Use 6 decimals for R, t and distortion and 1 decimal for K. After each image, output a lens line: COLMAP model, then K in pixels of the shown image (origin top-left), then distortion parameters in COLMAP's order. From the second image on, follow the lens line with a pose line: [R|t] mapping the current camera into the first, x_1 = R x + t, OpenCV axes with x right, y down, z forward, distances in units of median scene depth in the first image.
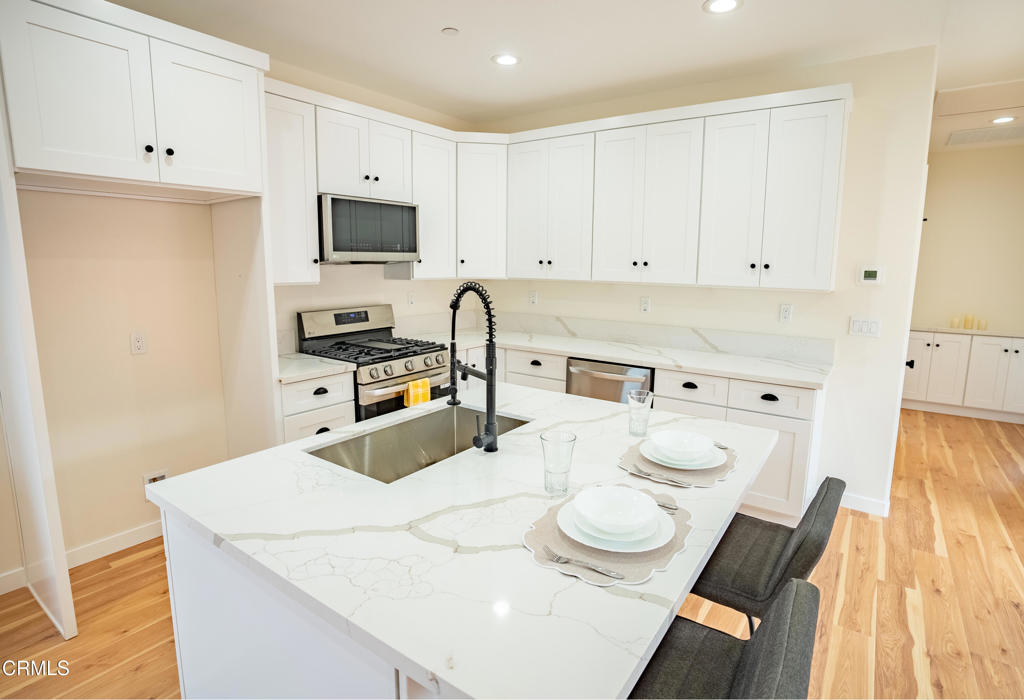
lens RADIAL K [[522.5, 0, 518.8], [0, 522.5, 341.5], [0, 0, 1]] dist [-0.079387, 0.035412]
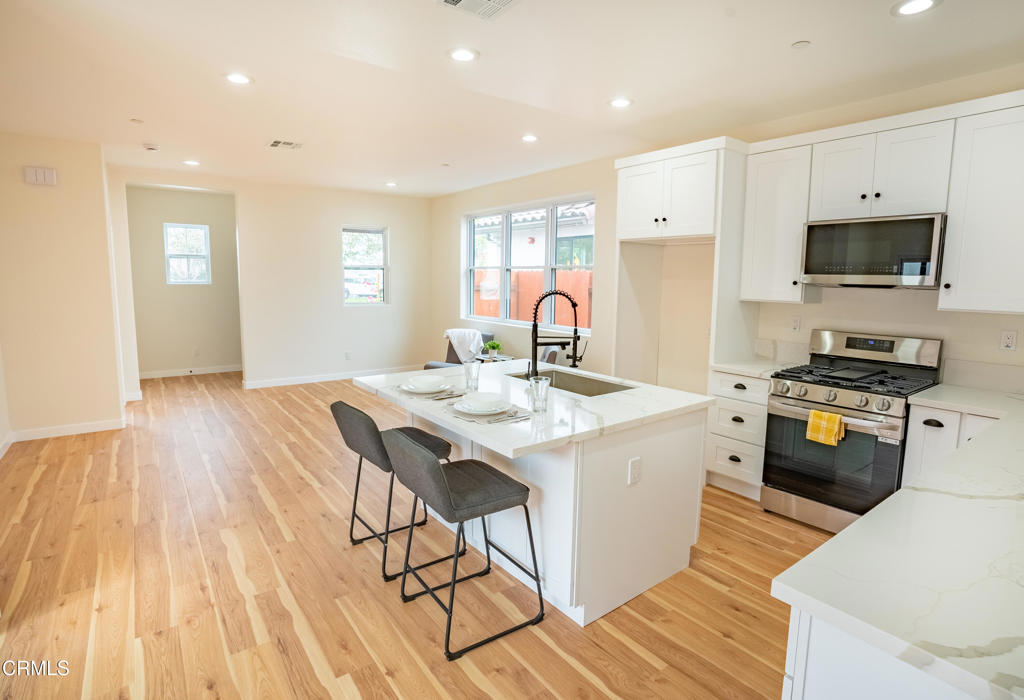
lens RADIAL K [[522.5, 0, 518.8], [0, 522.5, 341.5], [0, 0, 1]] dist [-0.079387, 0.035412]
pose [[-0.302412, 0.102465, -0.947654, 0.776000], [-0.162383, 0.974134, 0.157147, -0.096577], [0.939244, 0.201406, -0.277951, 0.685050]]
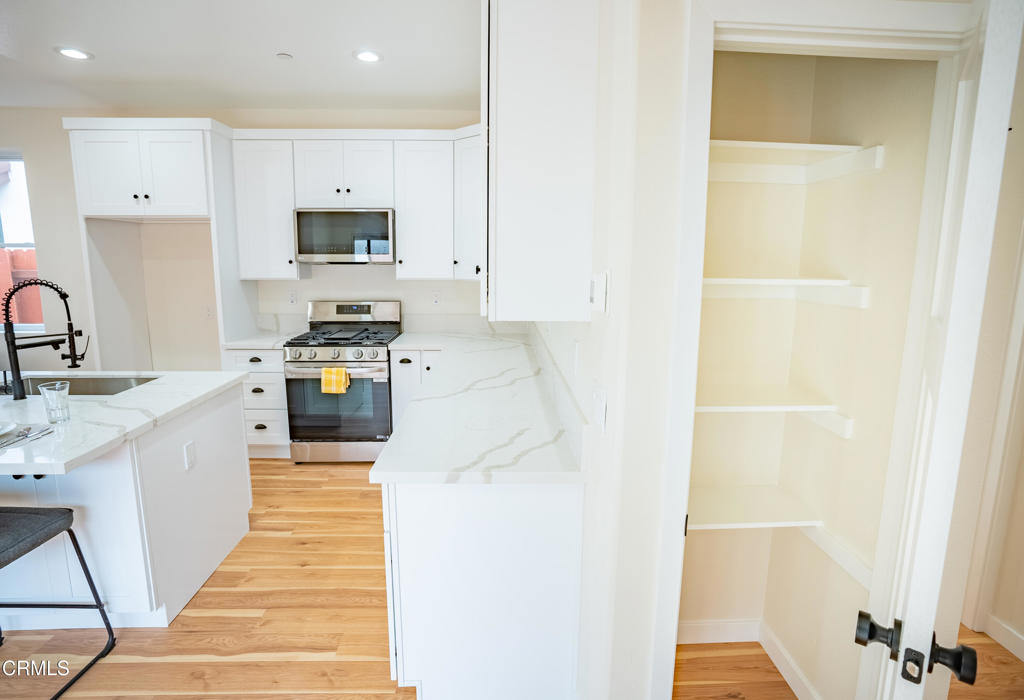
lens RADIAL K [[522.5, 0, 518.8], [0, 522.5, 341.5], [0, 0, 1]] dist [-0.079387, 0.035412]
pose [[0.614394, 0.121378, -0.779607, 0.877910], [-0.124290, 0.990648, 0.056284, -0.090673], [0.779148, 0.062316, 0.623735, 0.584642]]
